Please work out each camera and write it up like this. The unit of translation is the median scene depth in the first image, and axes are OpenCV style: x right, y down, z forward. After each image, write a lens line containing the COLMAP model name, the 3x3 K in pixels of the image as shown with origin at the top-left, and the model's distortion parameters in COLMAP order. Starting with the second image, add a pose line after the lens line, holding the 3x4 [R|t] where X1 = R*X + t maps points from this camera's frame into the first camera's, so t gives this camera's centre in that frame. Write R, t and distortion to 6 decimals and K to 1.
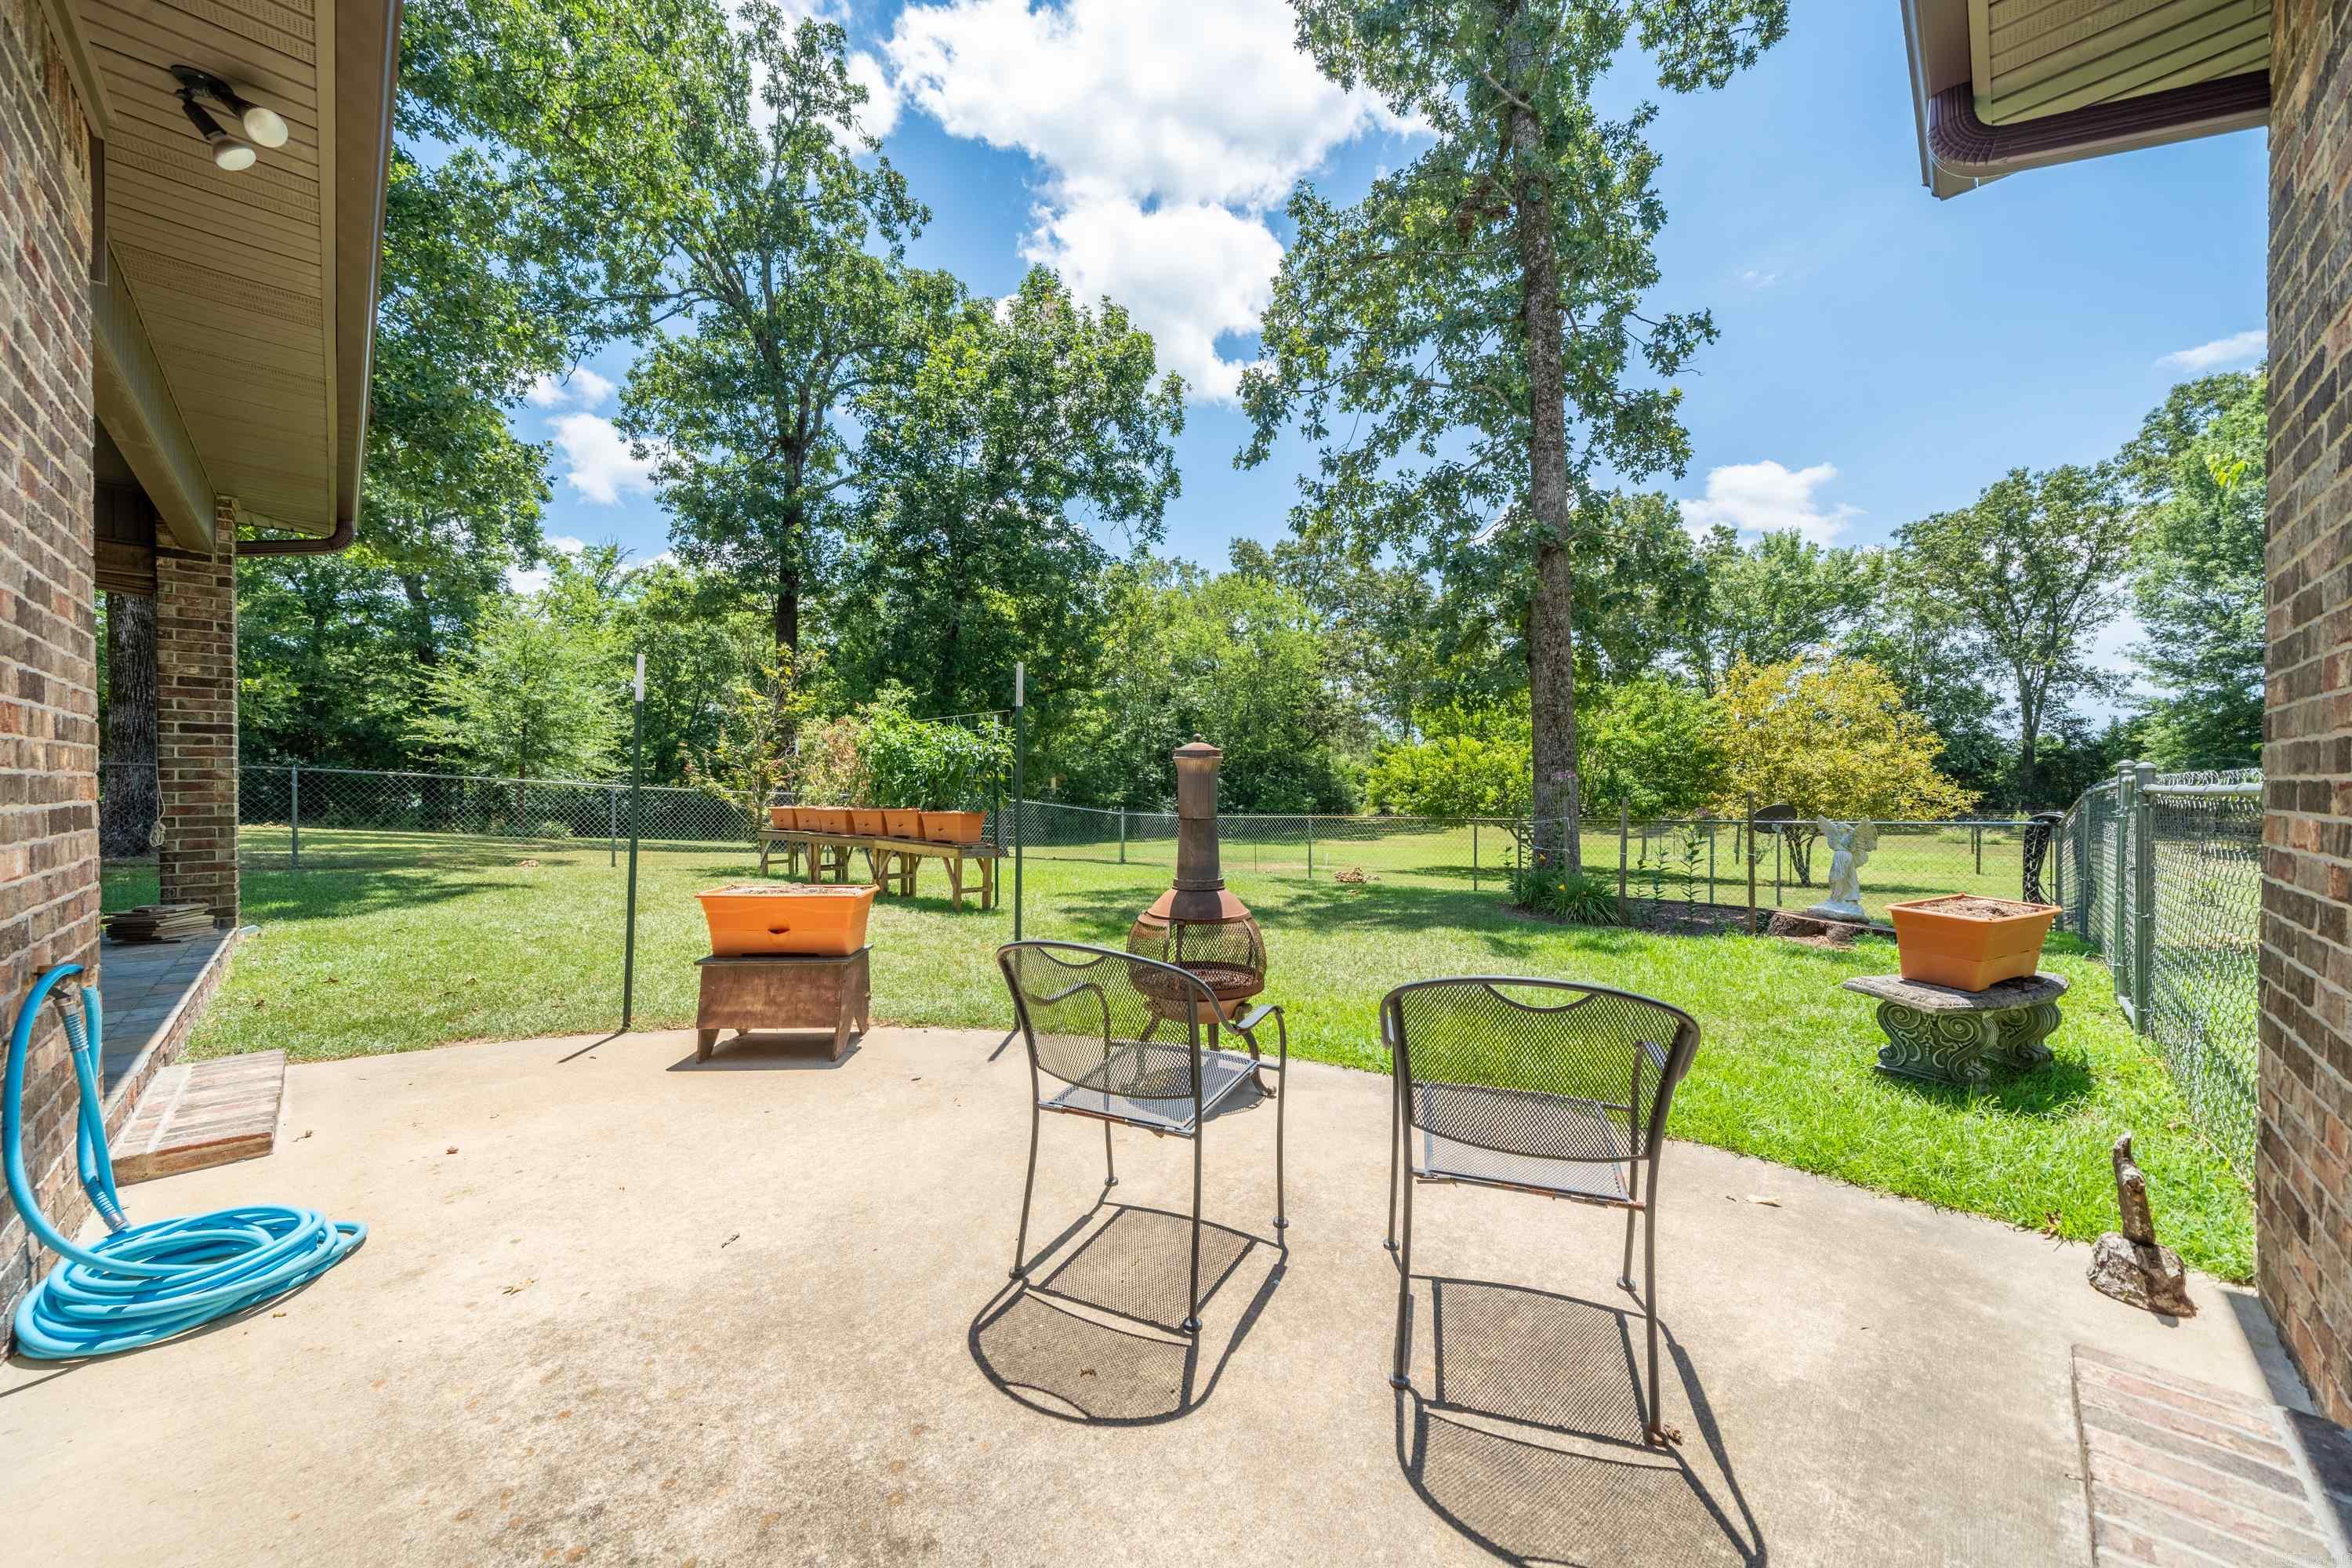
lens RADIAL K [[850.2, 0, 1180.4], [0, 850.2, 789.1], [0, 0, 1]] dist [-0.001096, -0.000042]
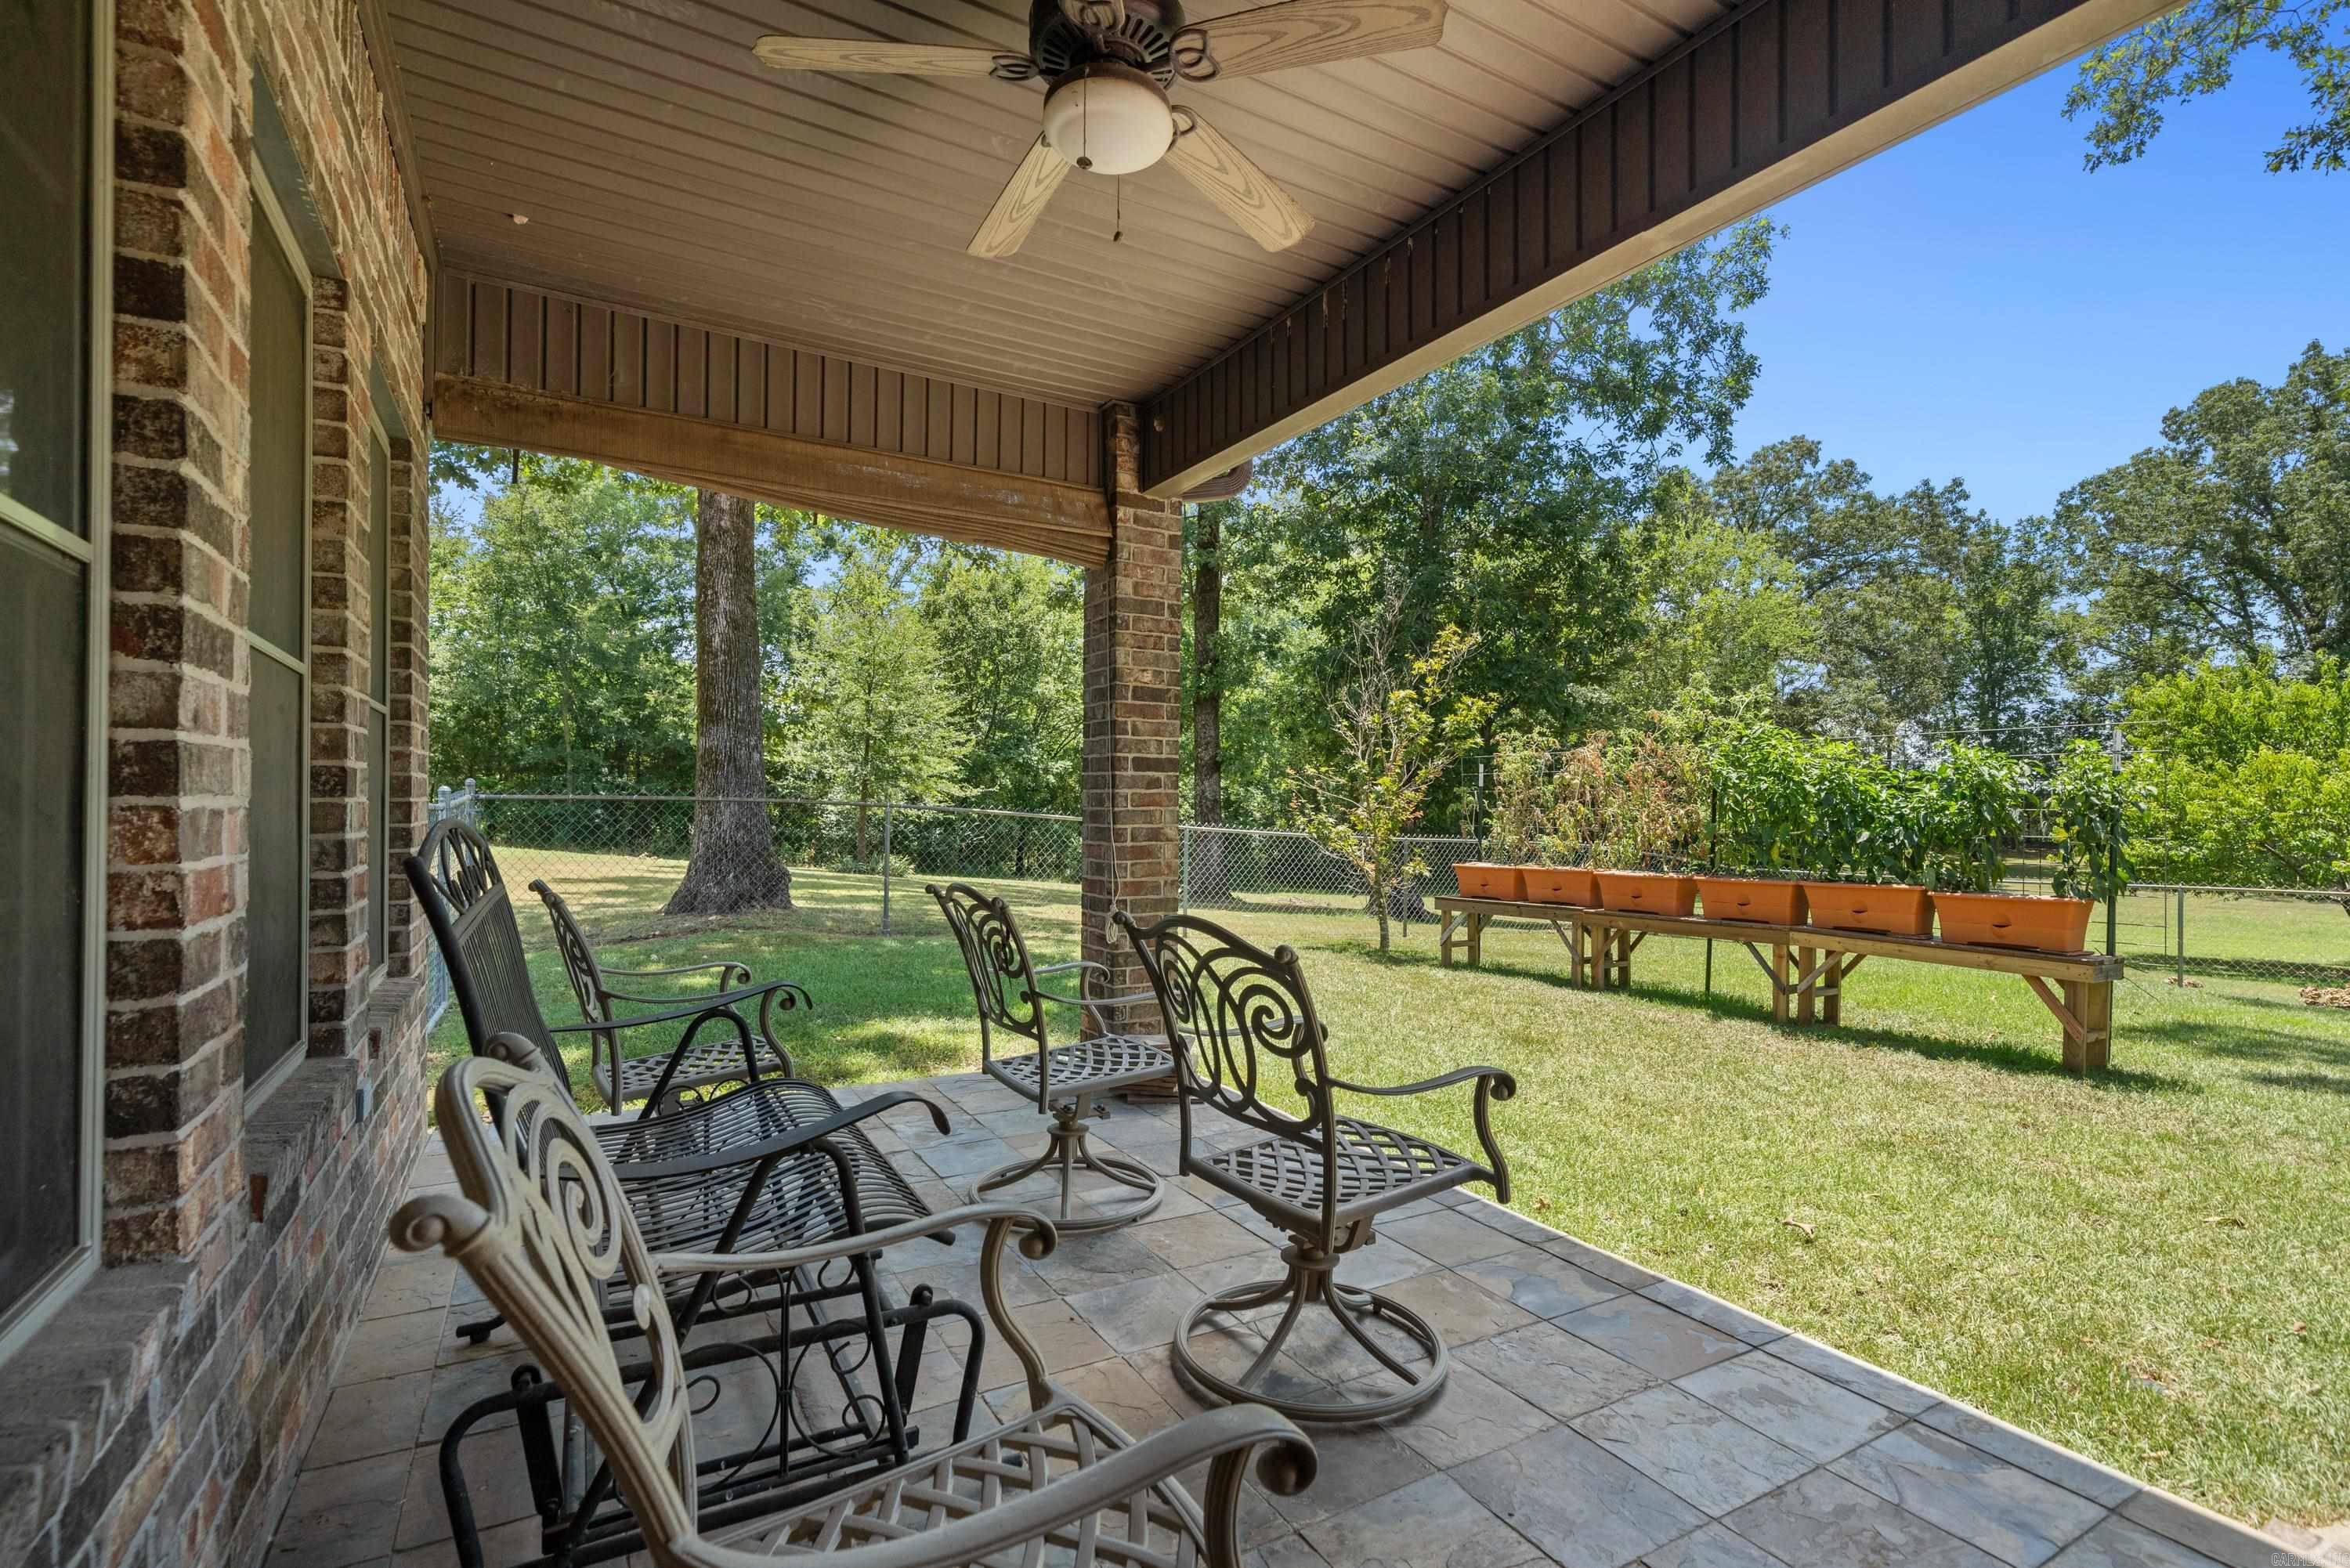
lens RADIAL K [[1080.7, 0, 1183.9], [0, 1080.7, 806.4], [0, 0, 1]] dist [0.002318, -0.000238]
pose [[0.965053, 0.009249, -0.261891, -0.279211], [-0.010362, 0.999942, -0.002869, -0.011276], [0.261849, 0.005482, 0.965093, 0.060338]]
